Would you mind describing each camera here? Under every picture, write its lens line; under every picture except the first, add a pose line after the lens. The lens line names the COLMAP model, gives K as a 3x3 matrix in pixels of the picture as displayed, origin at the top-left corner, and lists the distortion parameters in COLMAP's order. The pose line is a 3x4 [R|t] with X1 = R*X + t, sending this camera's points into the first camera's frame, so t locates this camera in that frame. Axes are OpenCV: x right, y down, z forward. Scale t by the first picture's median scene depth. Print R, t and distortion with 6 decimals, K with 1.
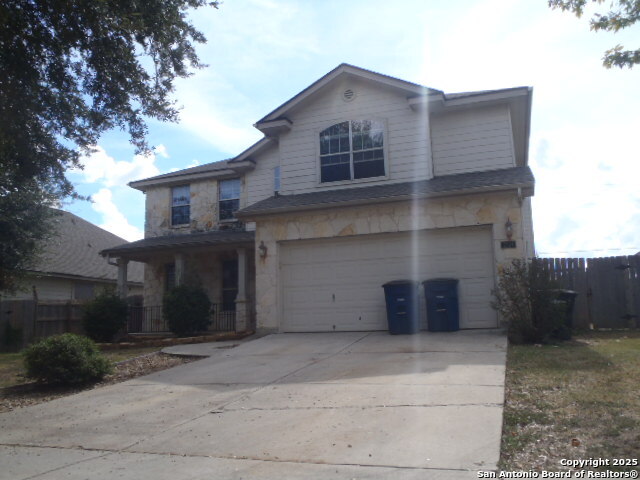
lens RADIAL K [[541.4, 0, 315.0], [0, 541.4, 239.5], [0, 0, 1]] dist [-0.050566, 0.008472]
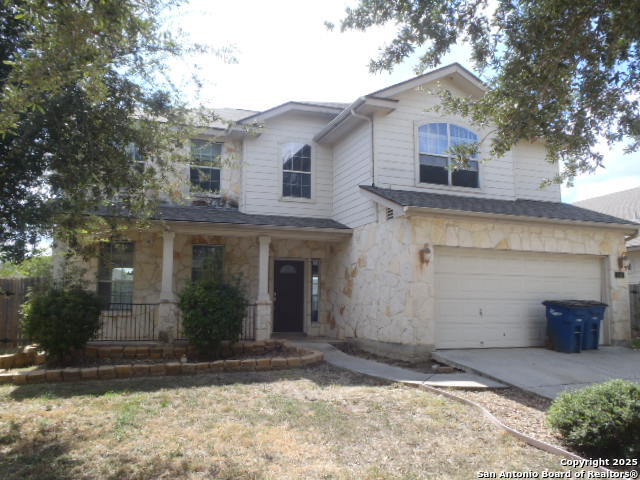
lens RADIAL K [[541.4, 0, 315.0], [0, 541.4, 239.5], [0, 0, 1]] dist [-0.050566, 0.008472]
pose [[0.770475, 0.111757, 0.627597, -0.775917], [-0.127547, 0.991631, -0.019997, 0.036084], [-0.624580, -0.064641, 0.778281, 0.444808]]
